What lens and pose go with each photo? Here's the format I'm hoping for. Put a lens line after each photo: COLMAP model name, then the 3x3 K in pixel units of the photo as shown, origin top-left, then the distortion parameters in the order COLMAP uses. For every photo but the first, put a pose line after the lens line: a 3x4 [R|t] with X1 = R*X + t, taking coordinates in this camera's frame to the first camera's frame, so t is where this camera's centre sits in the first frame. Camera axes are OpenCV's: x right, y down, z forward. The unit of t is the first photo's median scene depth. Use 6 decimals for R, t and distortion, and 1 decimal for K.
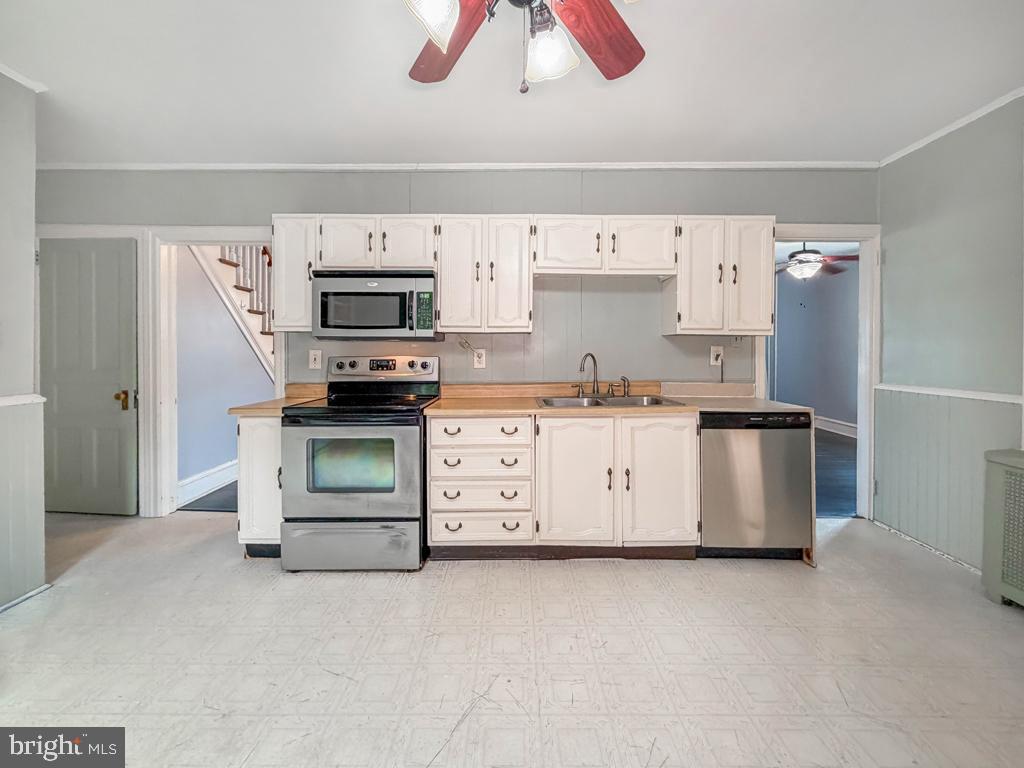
lens RADIAL K [[422.1, 0, 516.2], [0, 422.1, 350.8], [0, 0, 1]] dist [-0.001900, -0.000241]
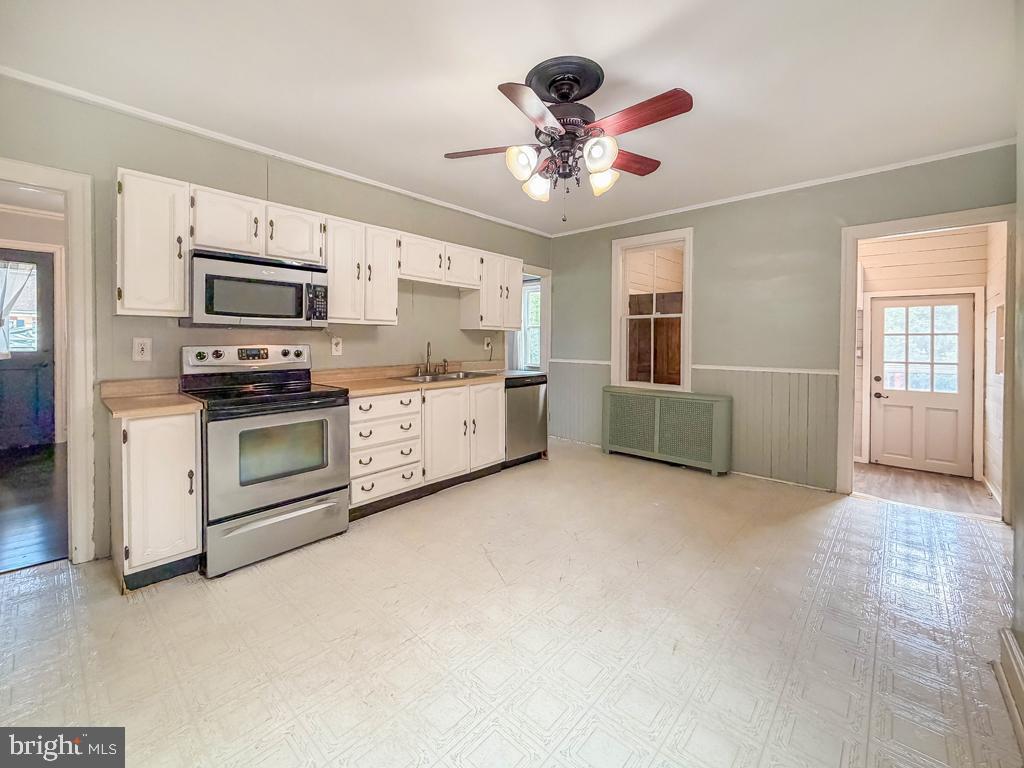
lens RADIAL K [[422.1, 0, 500.5], [0, 422.1, 344.3], [0, 0, 1]] dist [-0.001900, -0.000241]
pose [[0.679784, -0.004493, 0.733399, -0.677360], [-0.004674, 0.999934, 0.010458, -0.001938], [-0.733398, -0.010537, 0.679718, -0.072649]]
